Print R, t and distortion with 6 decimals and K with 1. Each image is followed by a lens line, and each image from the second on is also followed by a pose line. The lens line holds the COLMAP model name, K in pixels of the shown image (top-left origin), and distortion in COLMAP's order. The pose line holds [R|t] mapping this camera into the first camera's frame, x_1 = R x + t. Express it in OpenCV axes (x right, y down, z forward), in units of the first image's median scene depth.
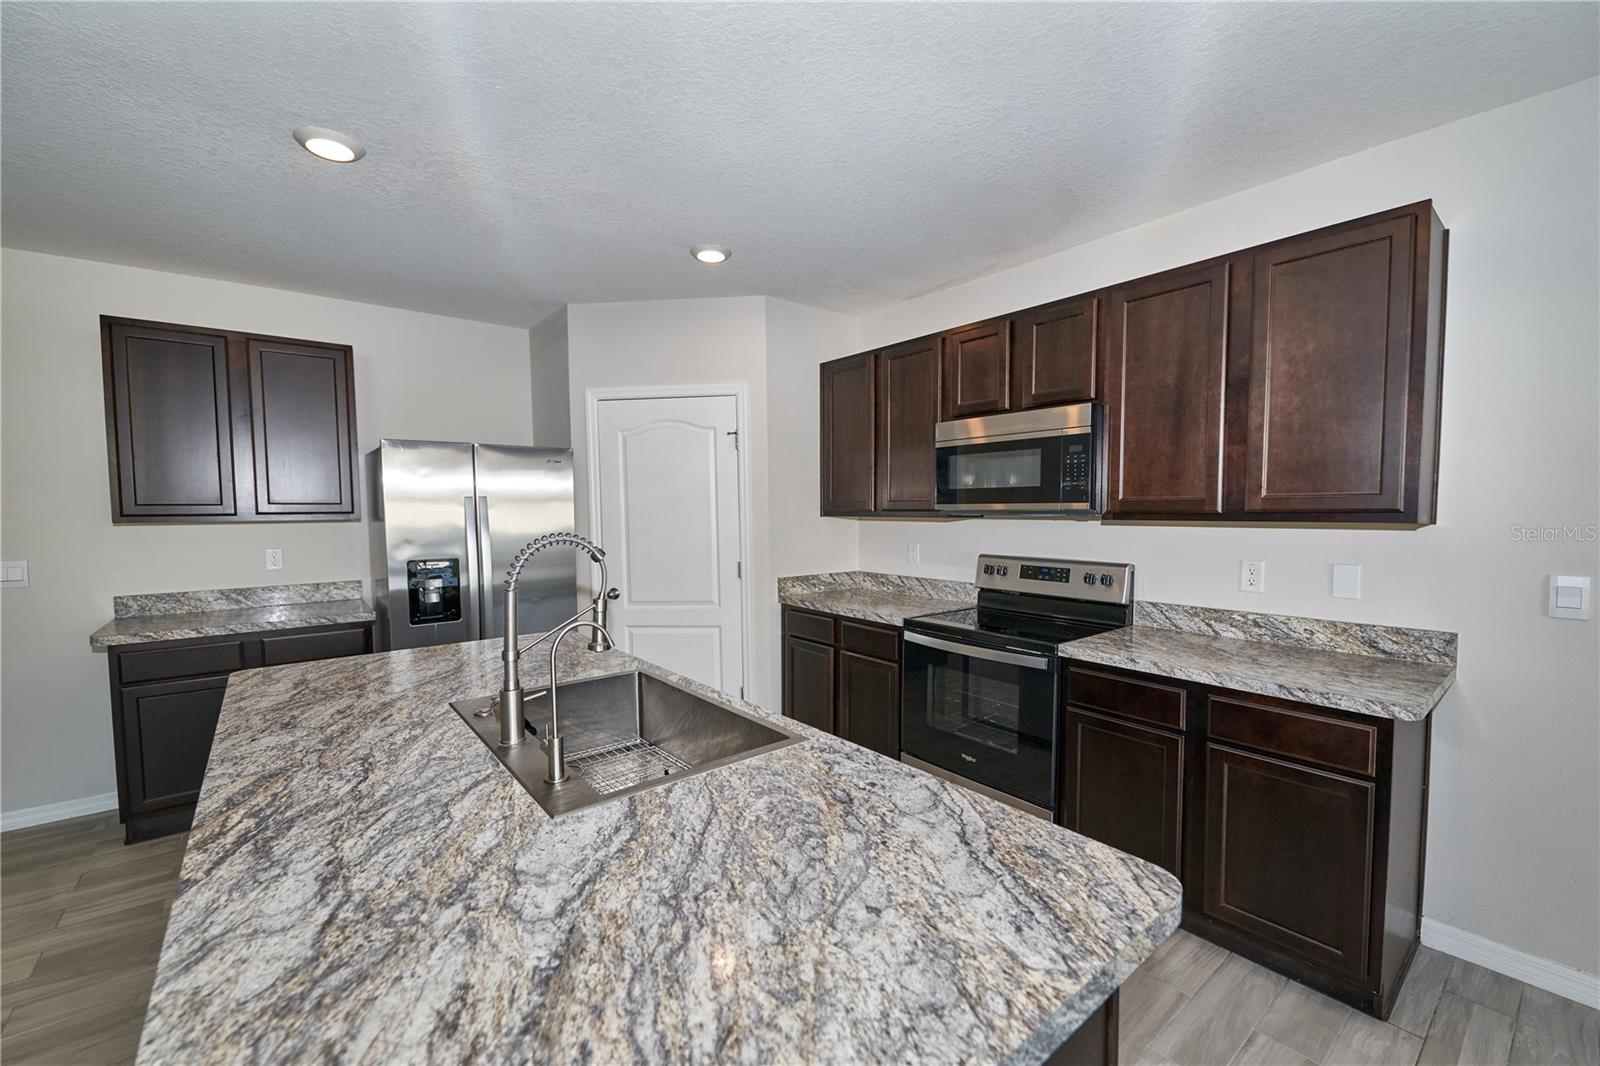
lens RADIAL K [[643.2, 0, 805.3], [0, 643.2, 538.9], [0, 0, 1]] dist [0.012124, -0.009552]
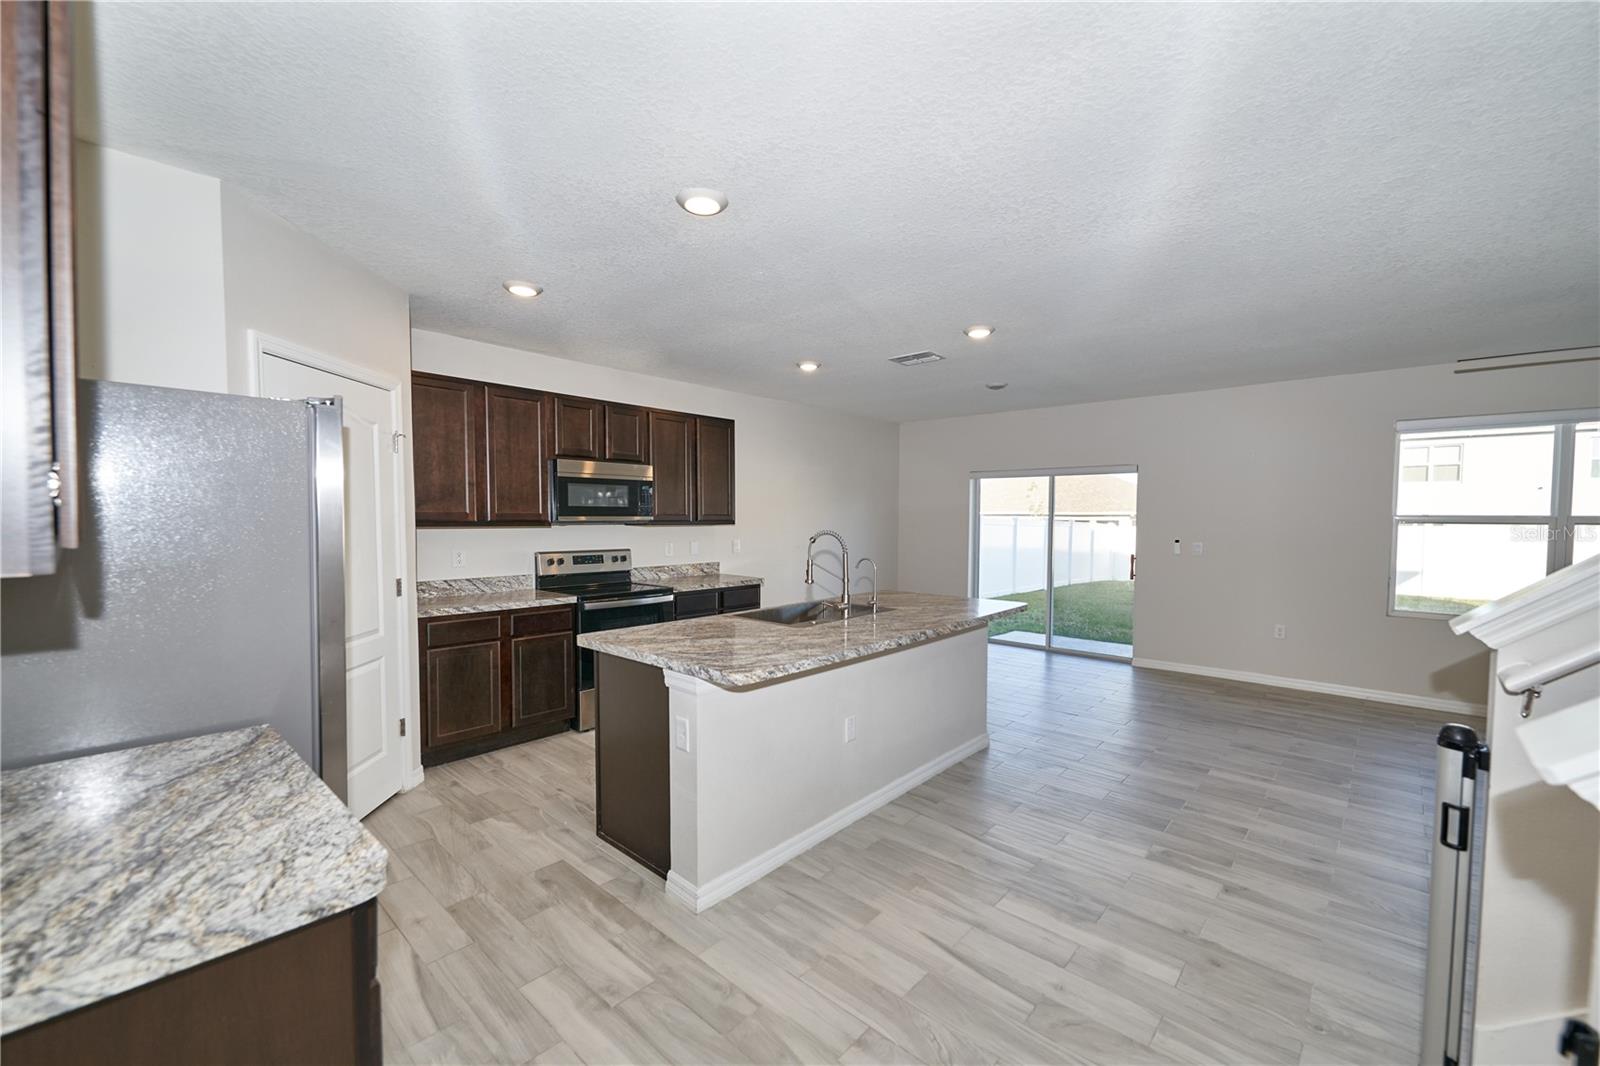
lens RADIAL K [[643.2, 0, 805.3], [0, 643.2, 538.9], [0, 0, 1]] dist [0.012124, -0.009552]
pose [[-0.150218, -0.030292, 0.988189, -1.346263], [0.045940, 0.998237, 0.037583, -0.034641], [-0.987585, 0.051043, -0.148561, 0.722733]]
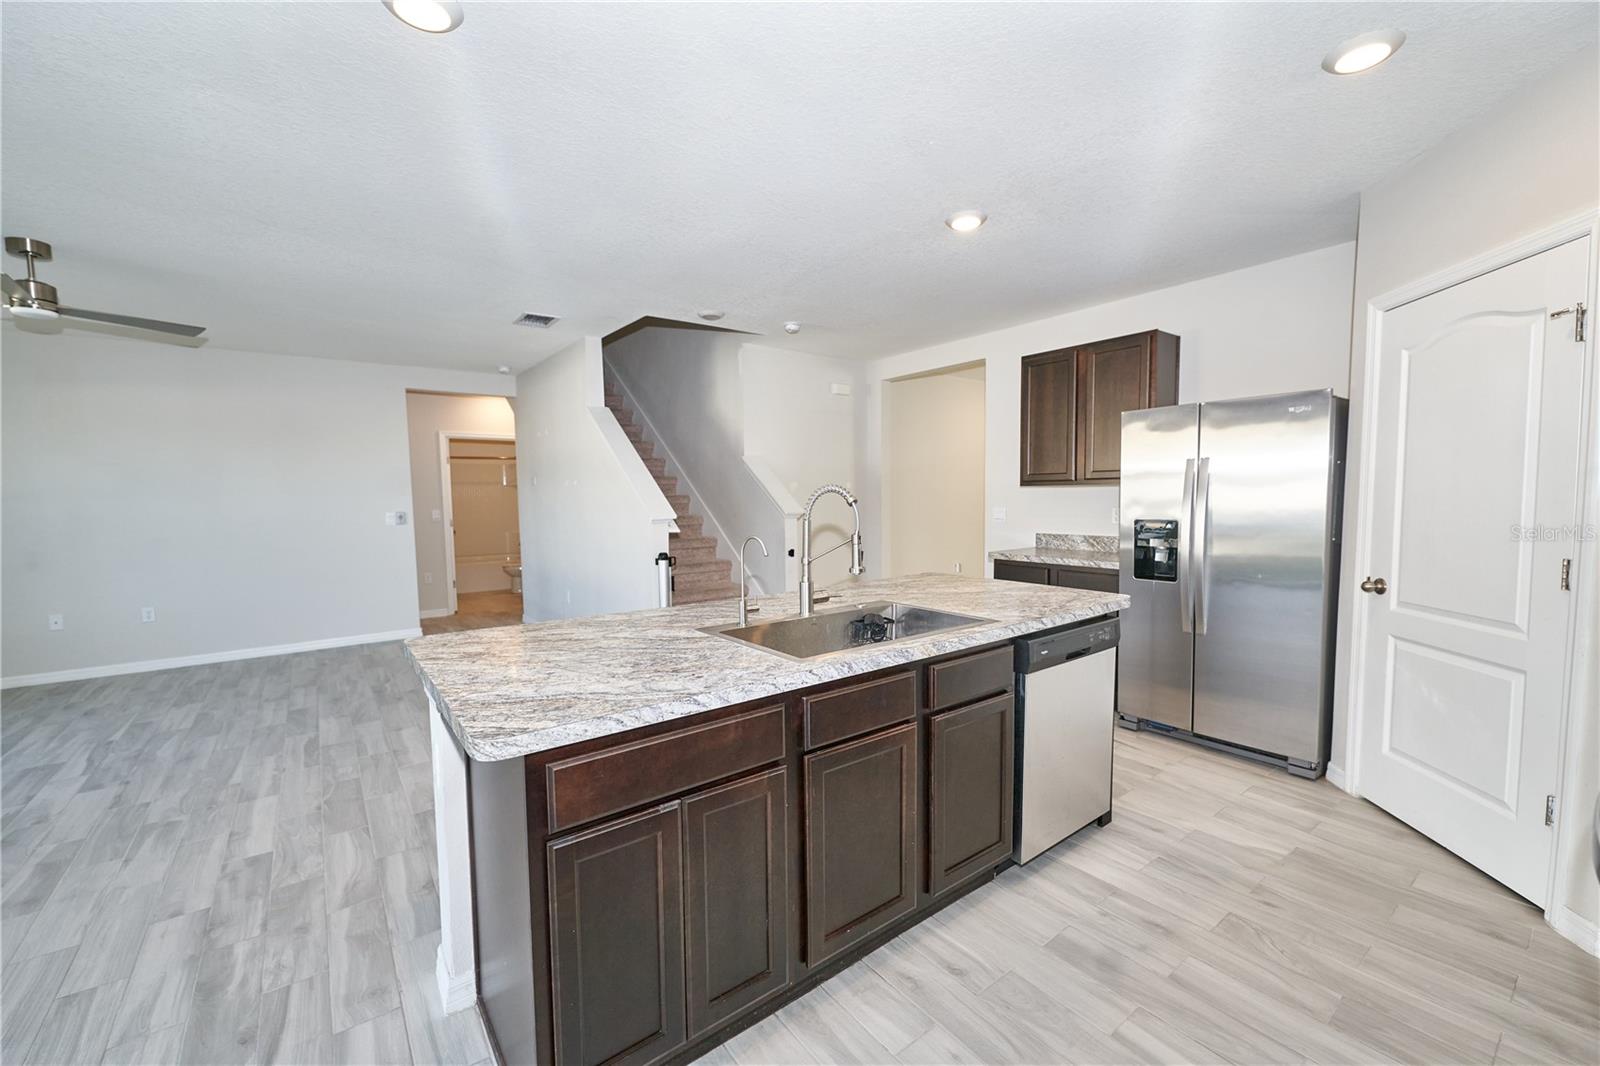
lens RADIAL K [[643.2, 0, 805.3], [0, 643.2, 538.9], [0, 0, 1]] dist [0.012124, -0.009552]
pose [[-0.028590, 0.077346, -0.996594, 0.545889], [-0.036512, 0.996256, 0.078367, 0.000327], [0.998924, 0.038628, -0.025659, 0.499227]]
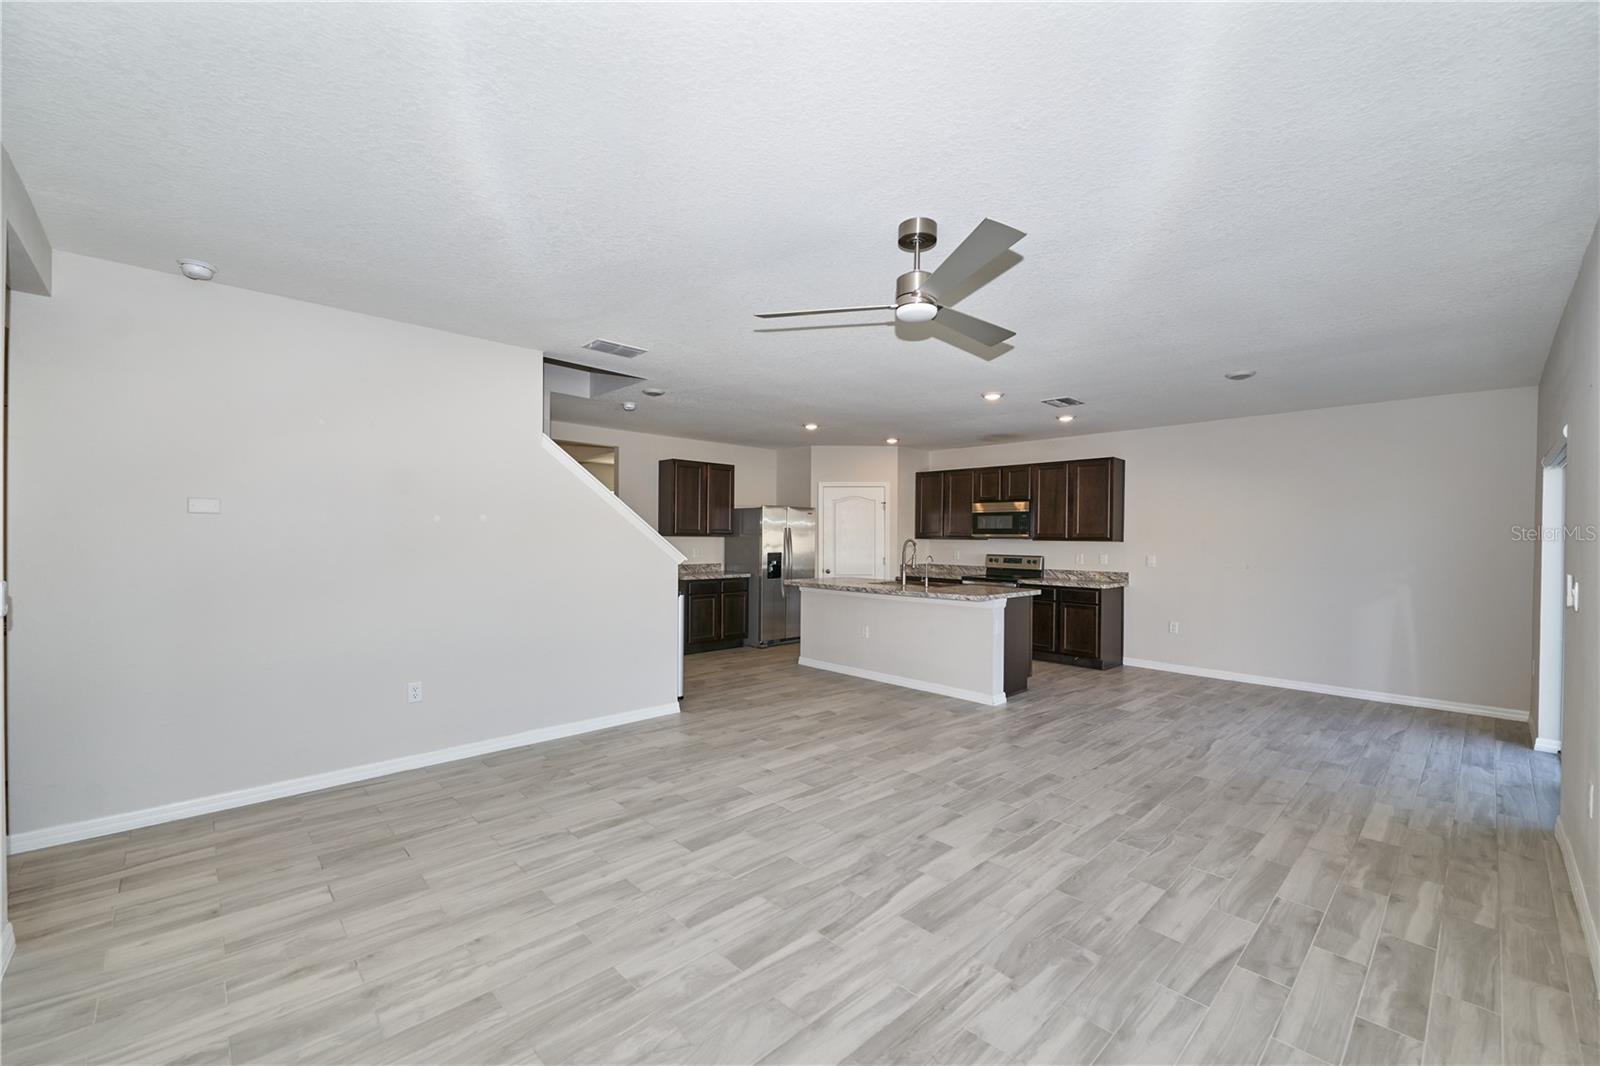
lens RADIAL K [[643.2, 0, 805.3], [0, 643.2, 538.9], [0, 0, 1]] dist [0.012124, -0.009552]
pose [[0.997051, 0.014329, 0.075398, -0.711181], [-0.010786, 0.998828, -0.047187, 0.102310], [-0.075986, 0.046235, 0.996036, -1.651907]]
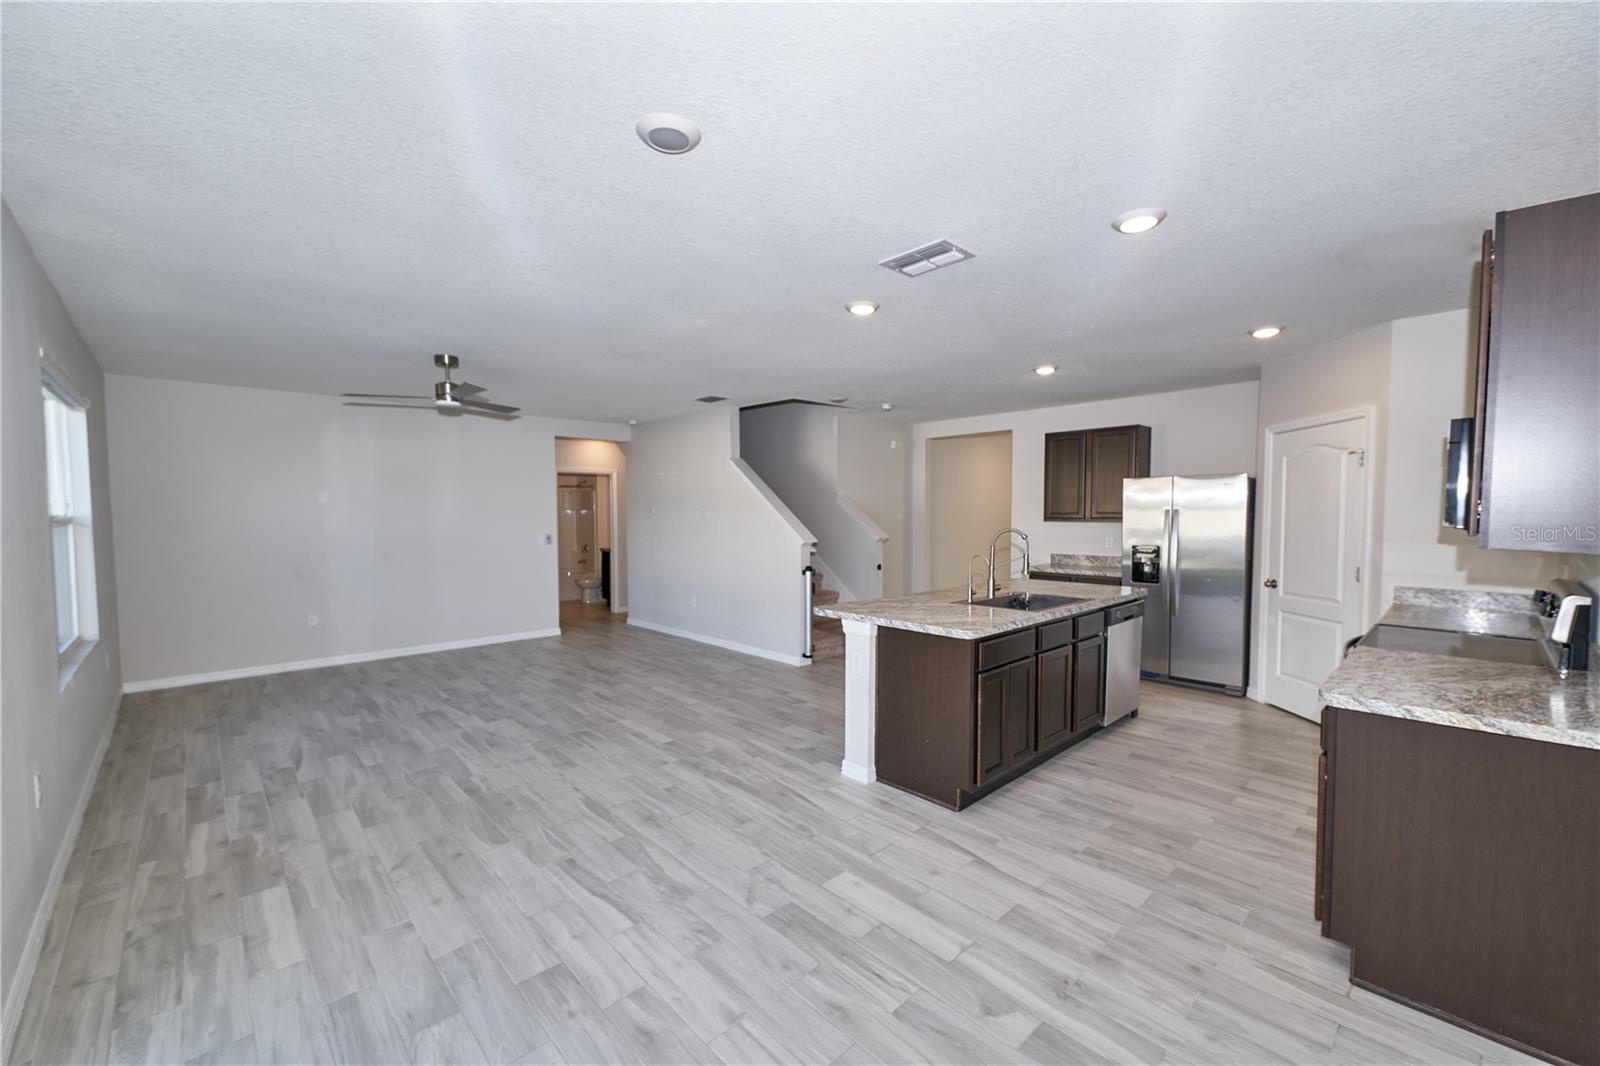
lens RADIAL K [[643.2, 0, 805.3], [0, 643.2, 538.9], [0, 0, 1]] dist [0.012124, -0.009552]
pose [[0.075688, 0.048444, -0.995954, 1.175084], [-0.048732, 0.997805, 0.044831, -0.022649], [0.995940, 0.045141, 0.077883, -0.044771]]
